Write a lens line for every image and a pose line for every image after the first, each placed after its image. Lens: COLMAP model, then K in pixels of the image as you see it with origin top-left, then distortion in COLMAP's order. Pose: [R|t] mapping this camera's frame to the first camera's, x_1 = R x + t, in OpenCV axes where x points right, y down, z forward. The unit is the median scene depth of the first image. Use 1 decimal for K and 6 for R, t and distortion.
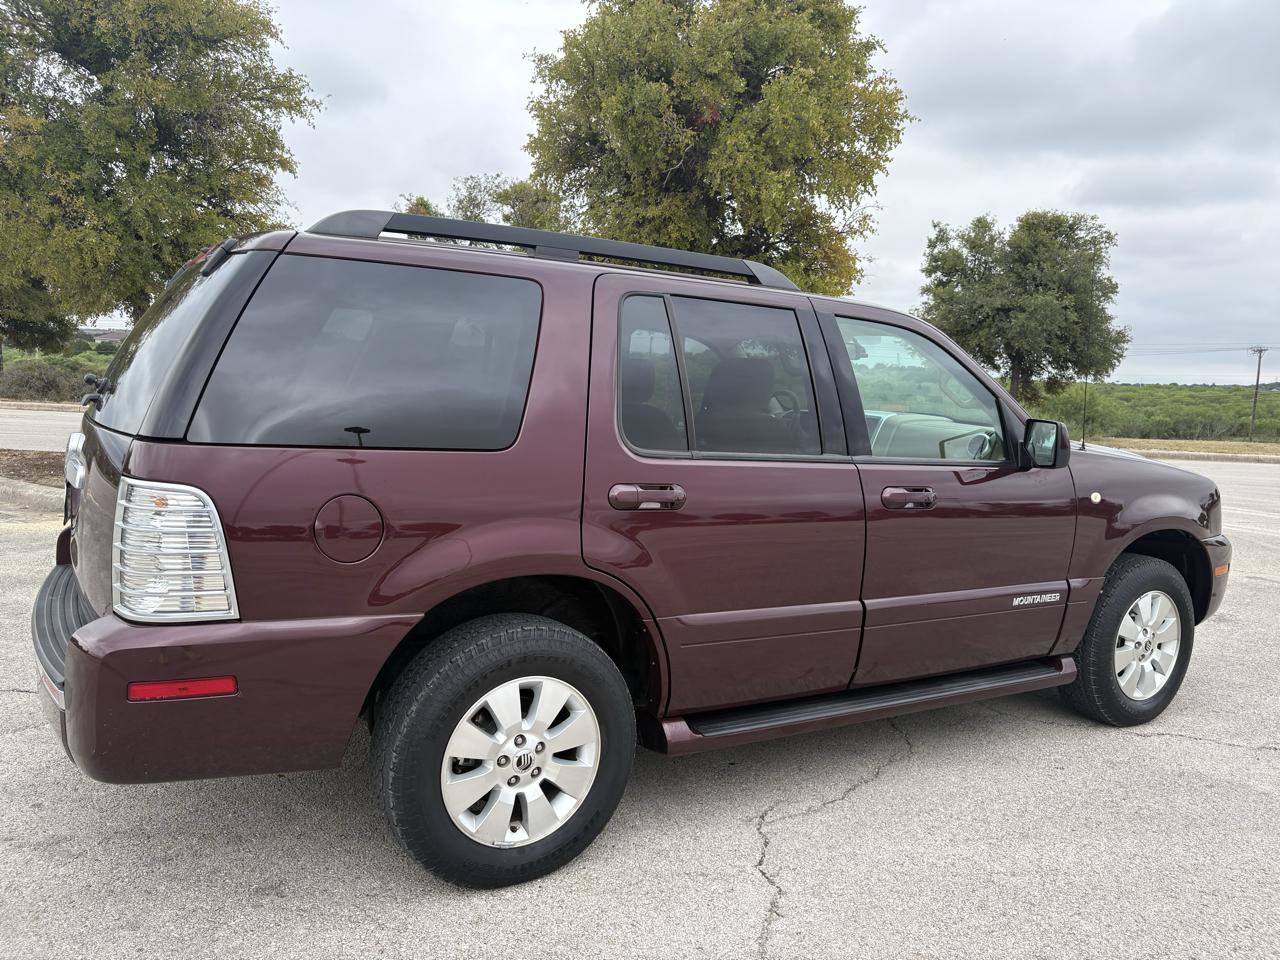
lens RADIAL K [[968.4, 0, 631.9], [0, 968.4, 492.5], [0, 0, 1]] dist [0.038180, -0.040522]
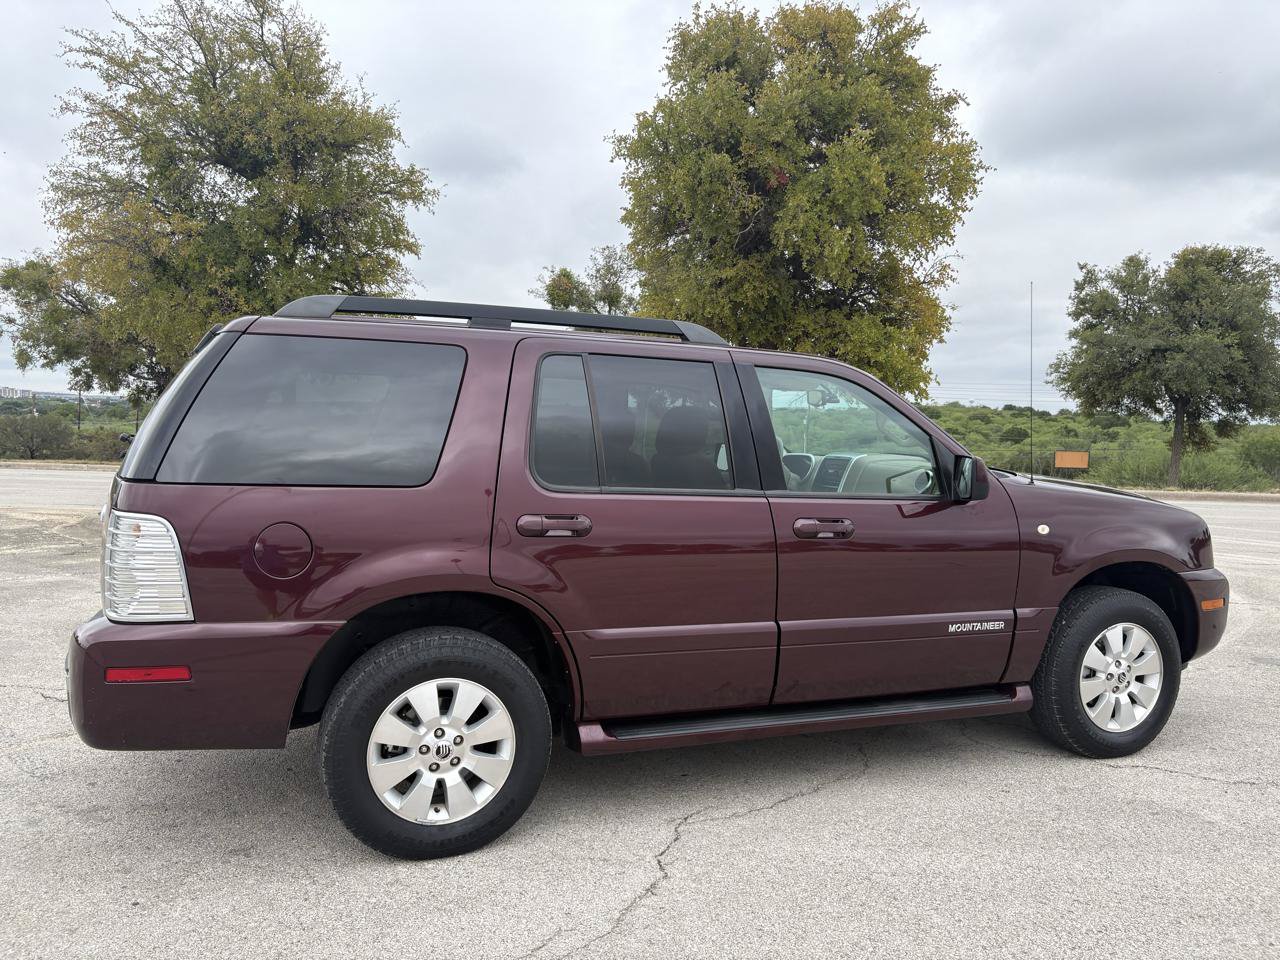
lens RADIAL K [[968.4, 0, 635.1], [0, 968.4, 495.2], [0, 0, 1]] dist [0.038180, -0.040522]
pose [[0.985845, -0.015430, -0.166950, 0.222750], [0.006081, 0.998392, -0.056366, 0.024495], [0.167552, 0.054553, 0.984353, -0.095511]]
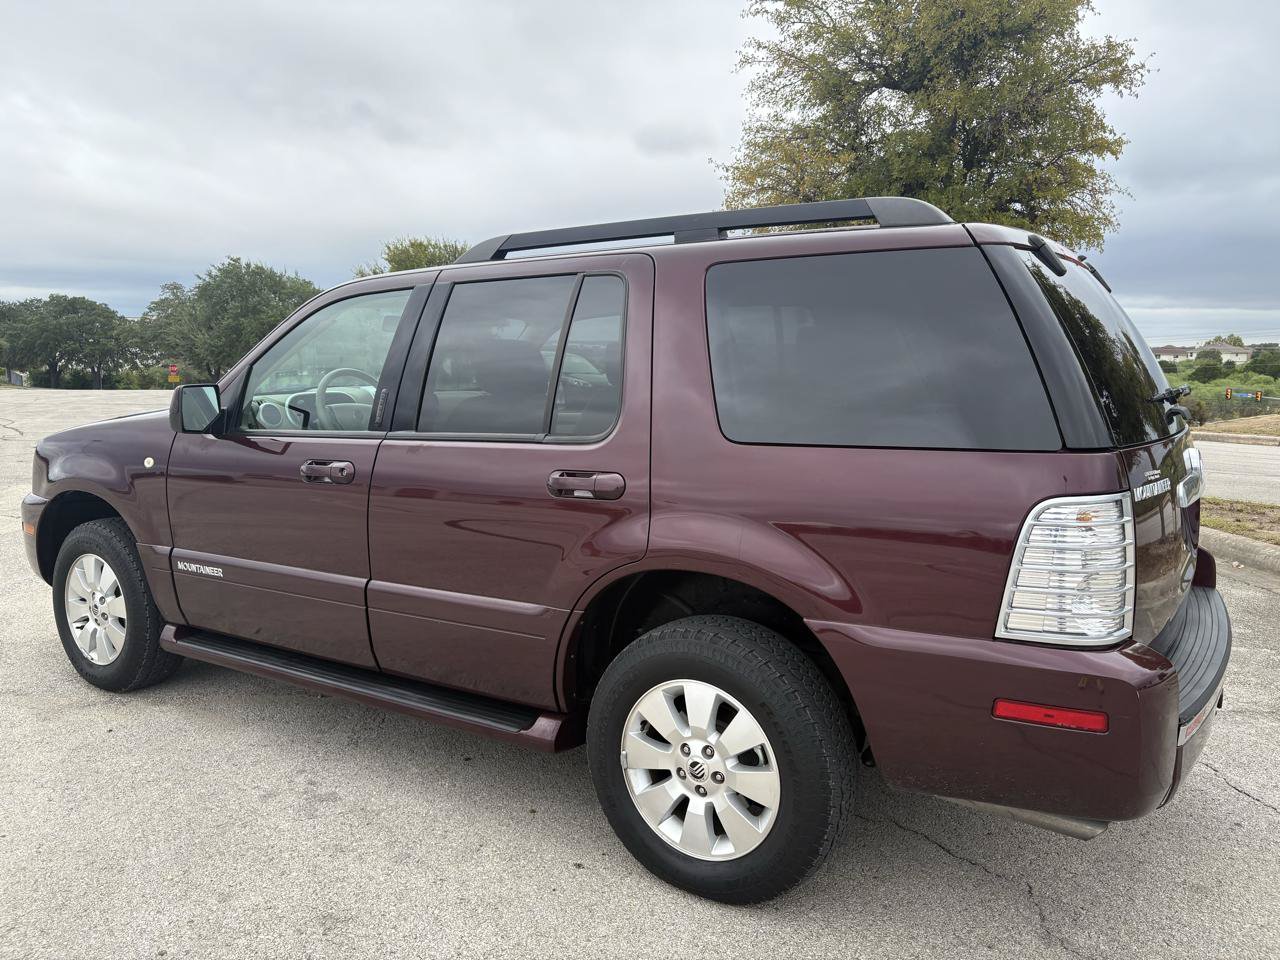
lens RADIAL K [[968.4, 0, 637.0], [0, 968.4, 488.0], [0, 0, 1]] dist [0.038180, -0.040522]
pose [[0.584835, 0.065446, -0.808508, 0.369669], [-0.083781, 0.996283, 0.020043, -0.035726], [0.806814, 0.056015, 0.588144, 0.453219]]
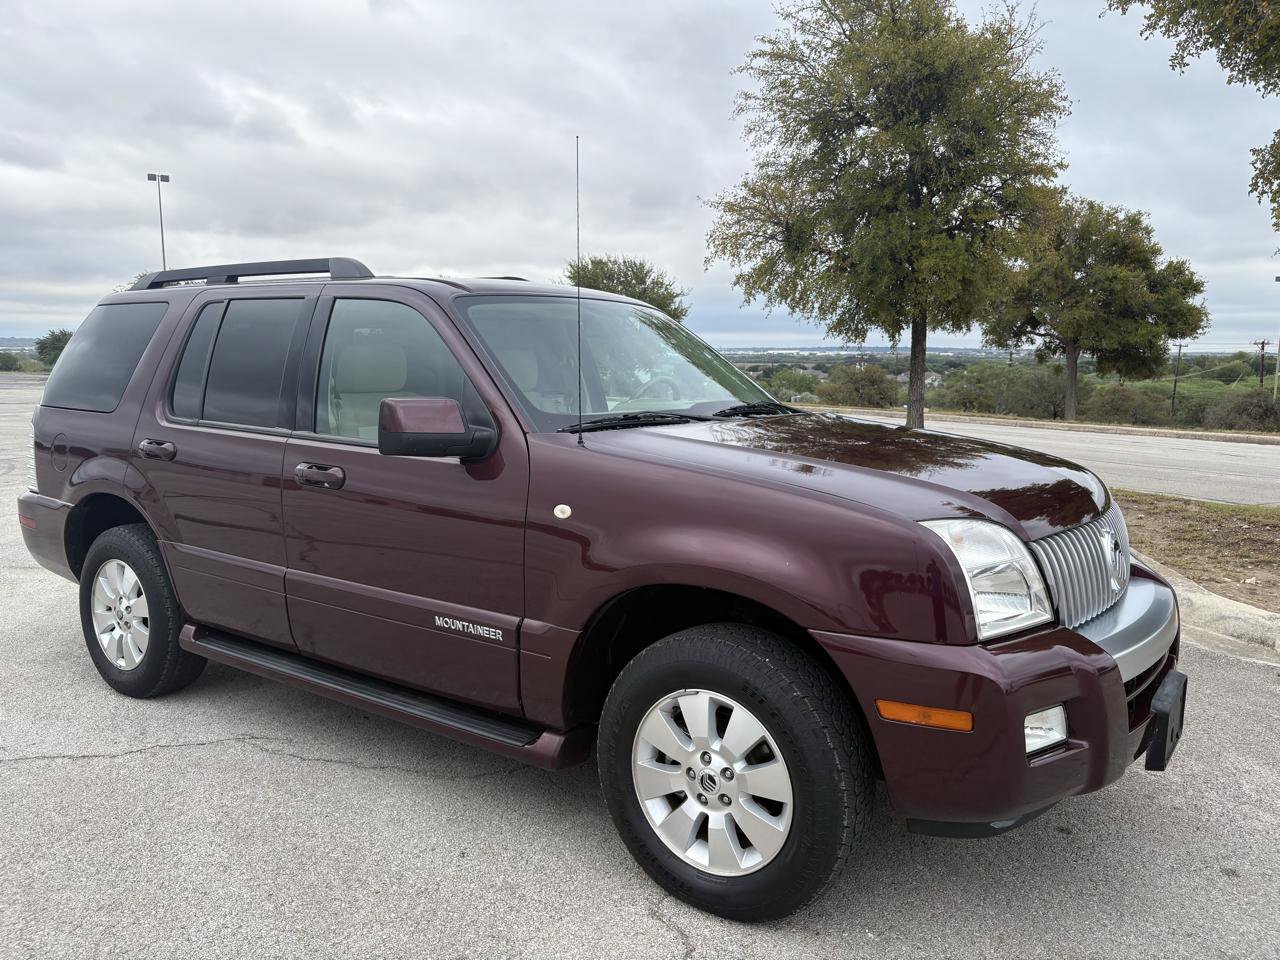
lens RADIAL K [[968.4, 0, 642.7], [0, 968.4, 487.5], [0, 0, 1]] dist [0.038180, -0.040522]
pose [[0.398819, 0.068252, -0.914486, 1.138613], [-0.100194, 0.994499, 0.030528, -0.039065], [0.911540, 0.079451, 0.403464, 0.776412]]
